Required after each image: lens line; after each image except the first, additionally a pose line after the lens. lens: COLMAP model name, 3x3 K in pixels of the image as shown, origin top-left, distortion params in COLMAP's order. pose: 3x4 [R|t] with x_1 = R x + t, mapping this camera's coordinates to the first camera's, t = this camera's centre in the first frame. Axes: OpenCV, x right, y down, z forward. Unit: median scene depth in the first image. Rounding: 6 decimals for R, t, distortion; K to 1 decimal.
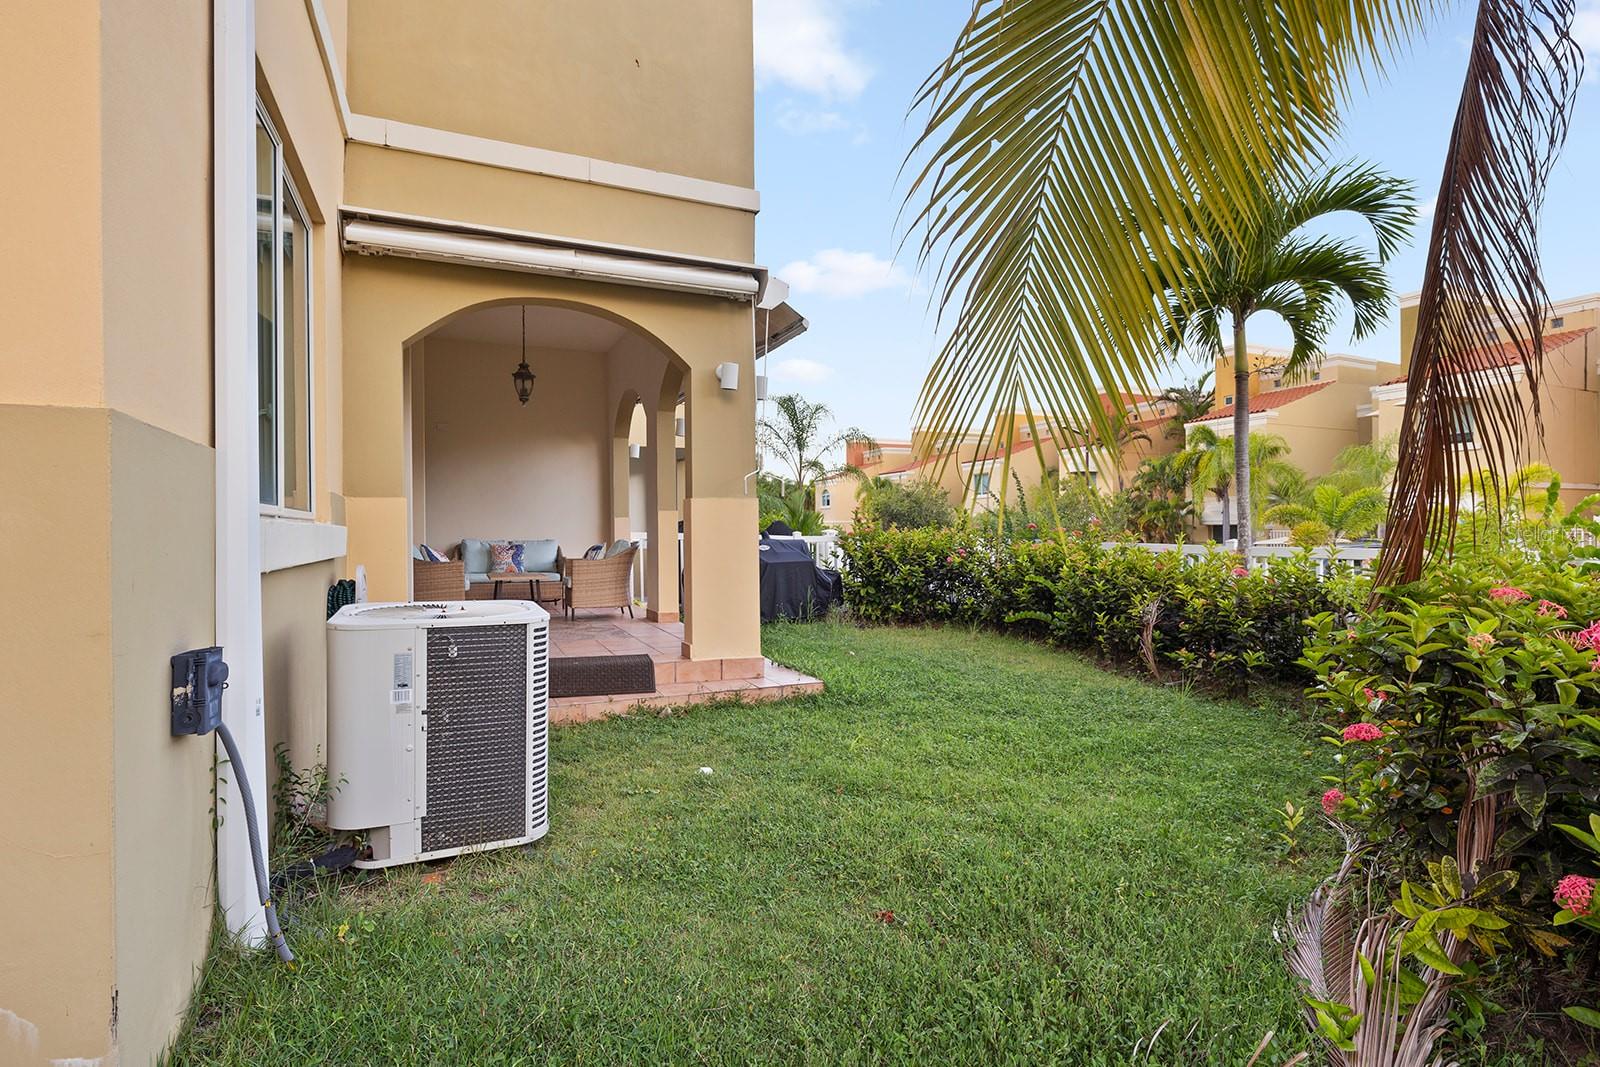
lens RADIAL K [[780.7, 0, 800.0], [0, 780.7, 533.5], [0, 0, 1]] dist [-0.009463, 0.001311]
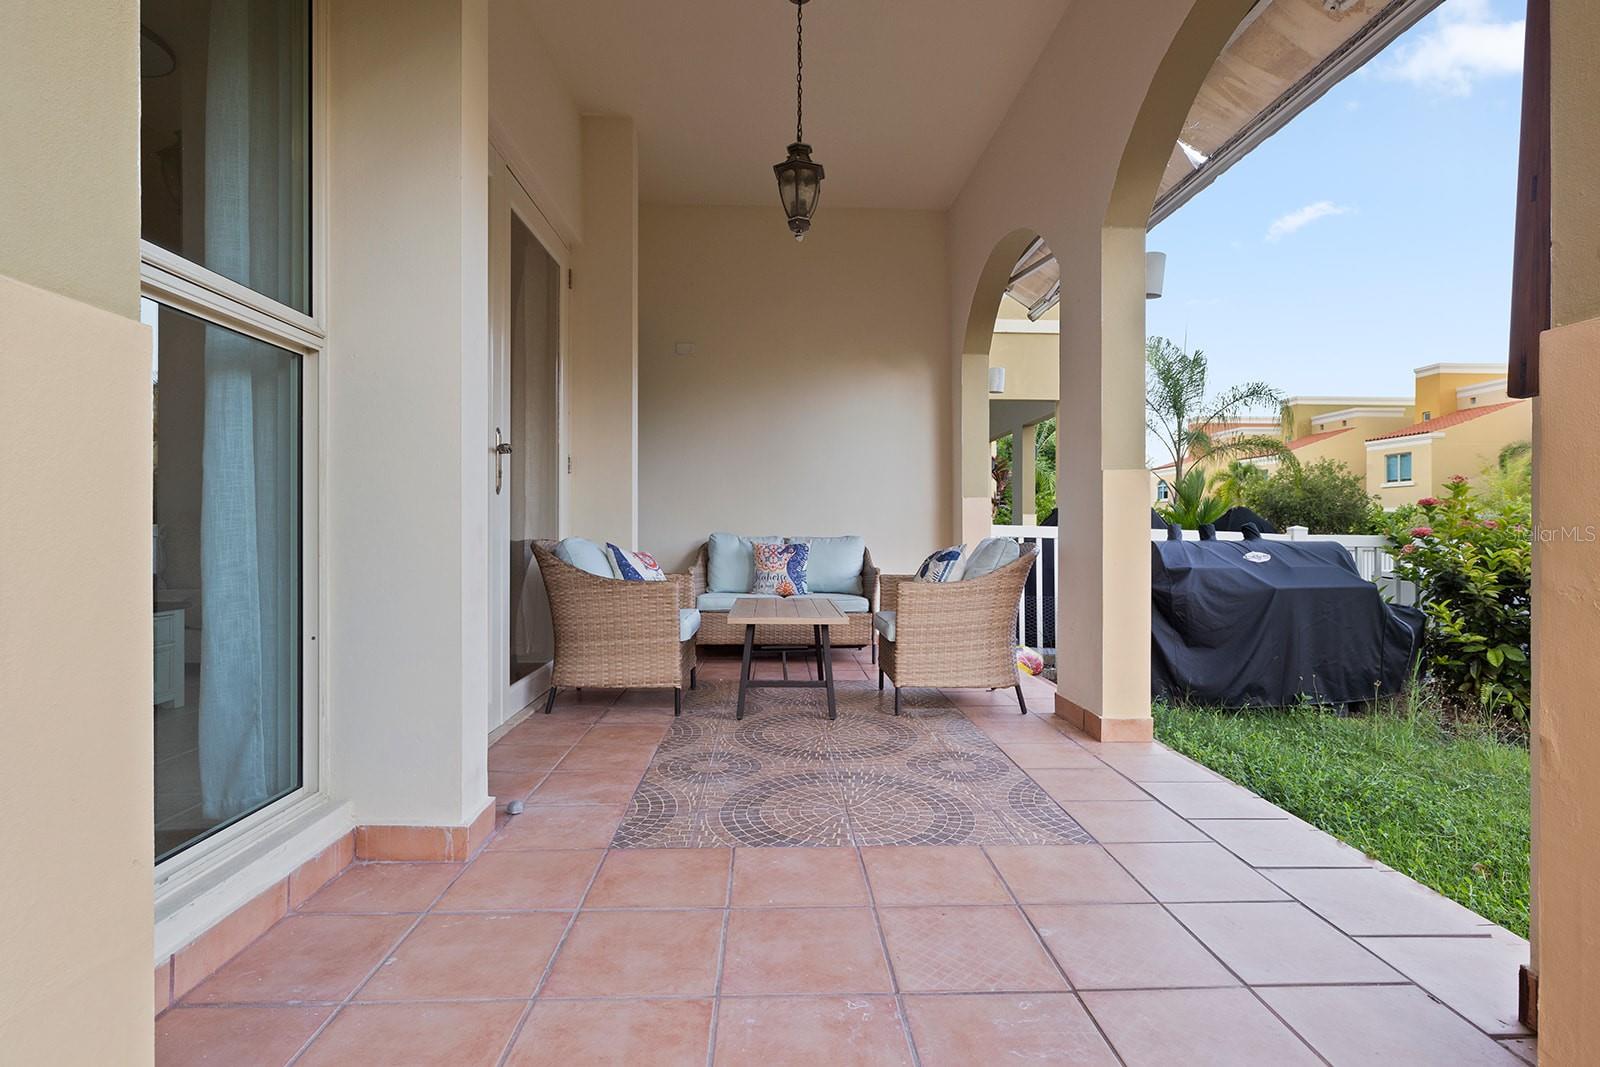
lens RADIAL K [[780.7, 0, 800.0], [0, 780.7, 533.5], [0, 0, 1]] dist [-0.009463, 0.001311]
pose [[0.930069, 0.011341, -0.367210, -0.150839], [-0.009400, 0.999931, 0.007073, 0.002236], [0.367265, -0.003127, 0.930111, 0.470919]]
